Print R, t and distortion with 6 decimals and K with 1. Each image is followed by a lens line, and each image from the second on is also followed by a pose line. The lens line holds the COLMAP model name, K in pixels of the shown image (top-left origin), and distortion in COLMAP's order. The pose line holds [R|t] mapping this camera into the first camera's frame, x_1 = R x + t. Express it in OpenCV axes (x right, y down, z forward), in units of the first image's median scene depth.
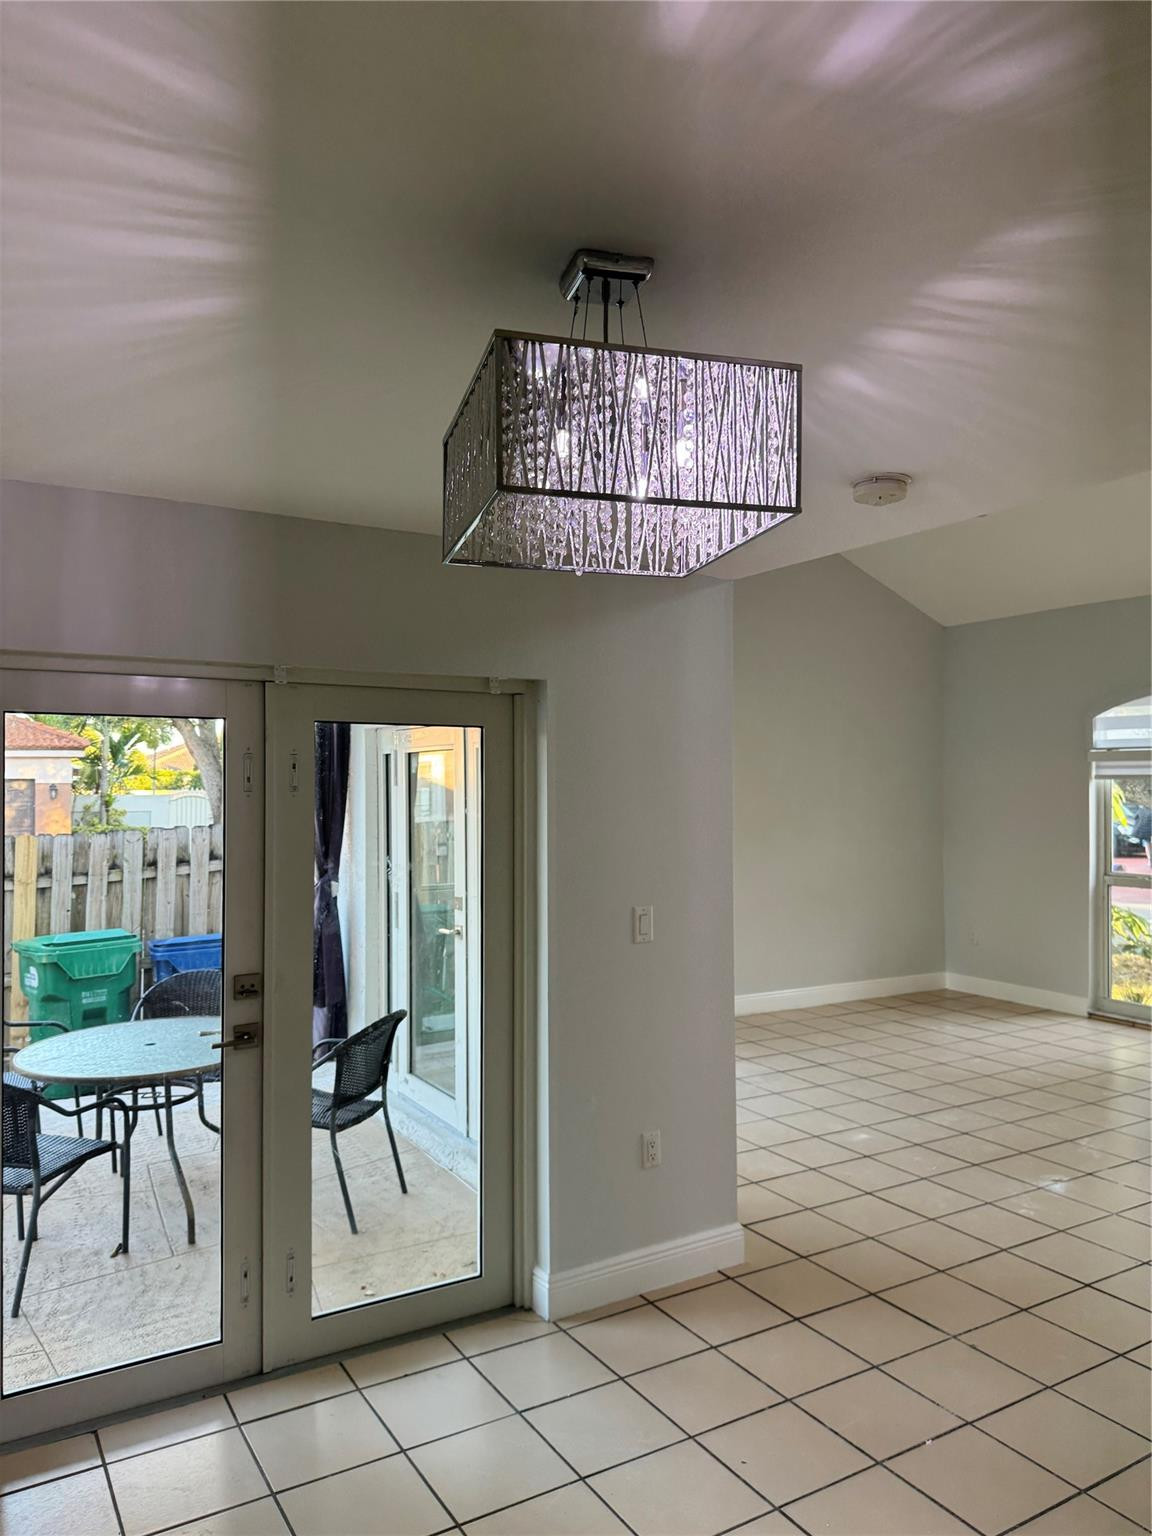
lens RADIAL K [[1062.7, 0, 552.5], [0, 1062.7, 766.4], [0, 0, 1]] dist [0.021640, -0.038555]
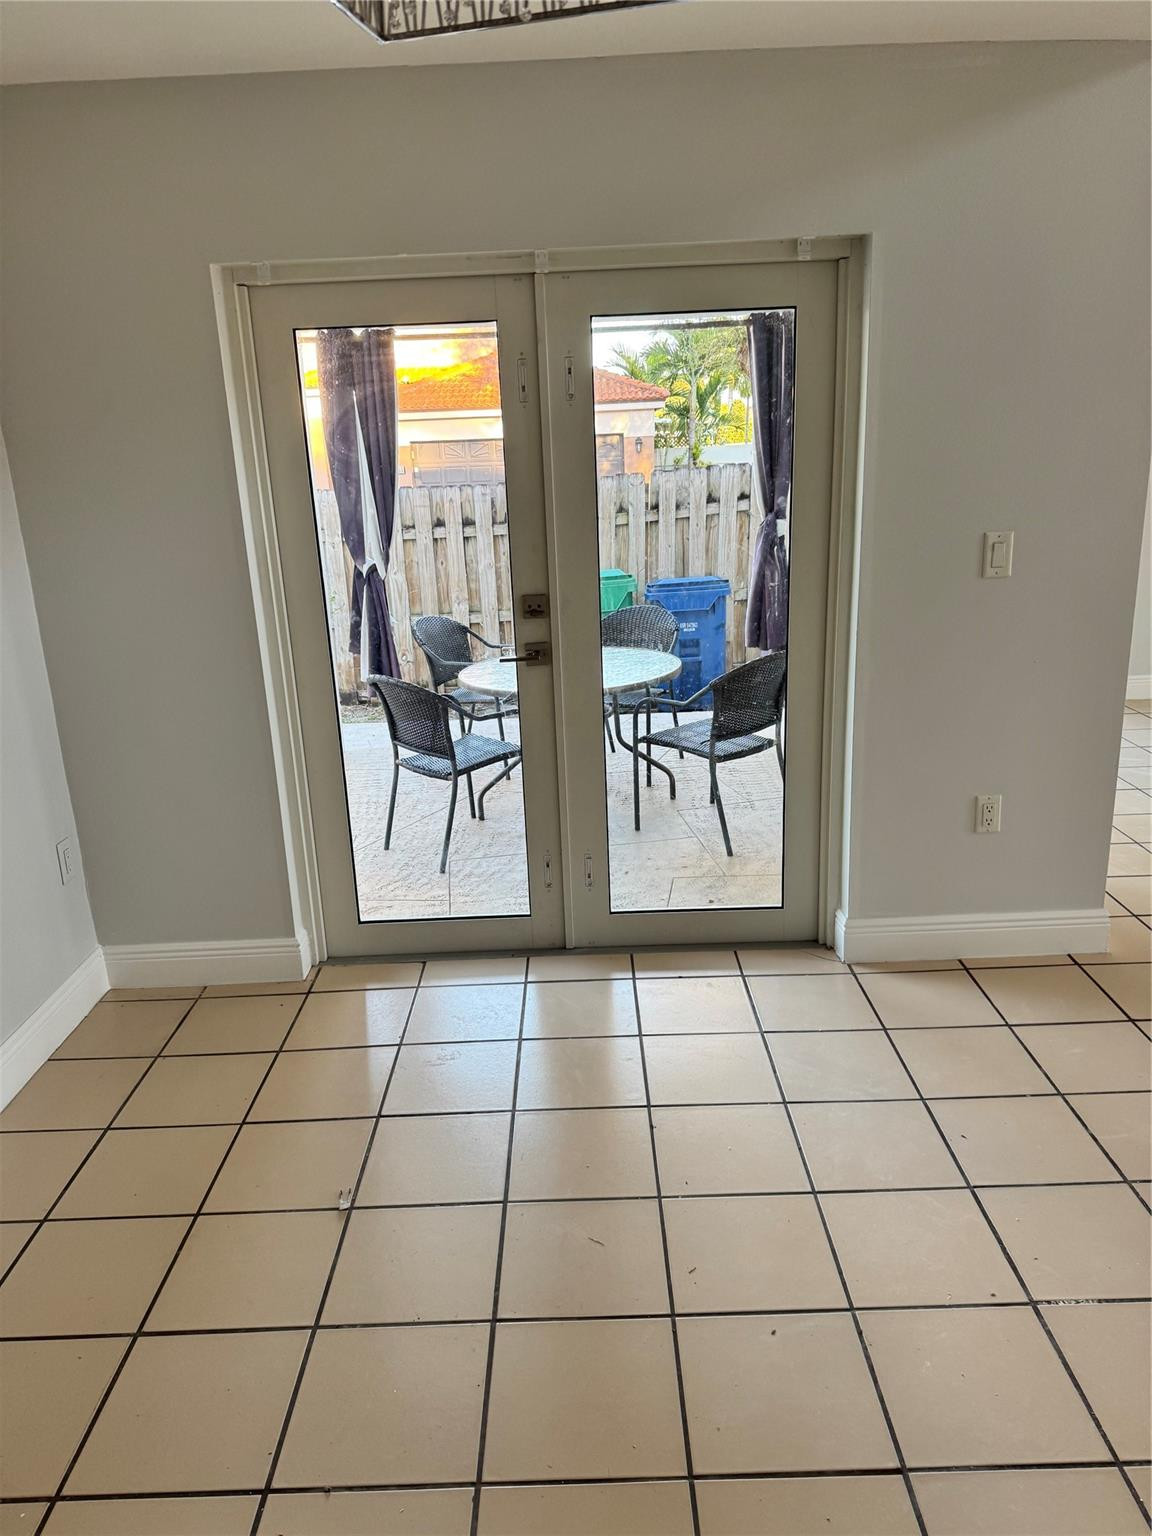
lens RADIAL K [[1045.9, 0, 574.6], [0, 1045.9, 773.7], [0, 0, 1]] dist [0.106177, -0.175027]
pose [[0.861645, 0.117126, -0.493812, 0.226621], [0.048306, 0.949660, 0.309536, 0.041556], [0.505208, -0.290564, 0.812611, 0.129516]]
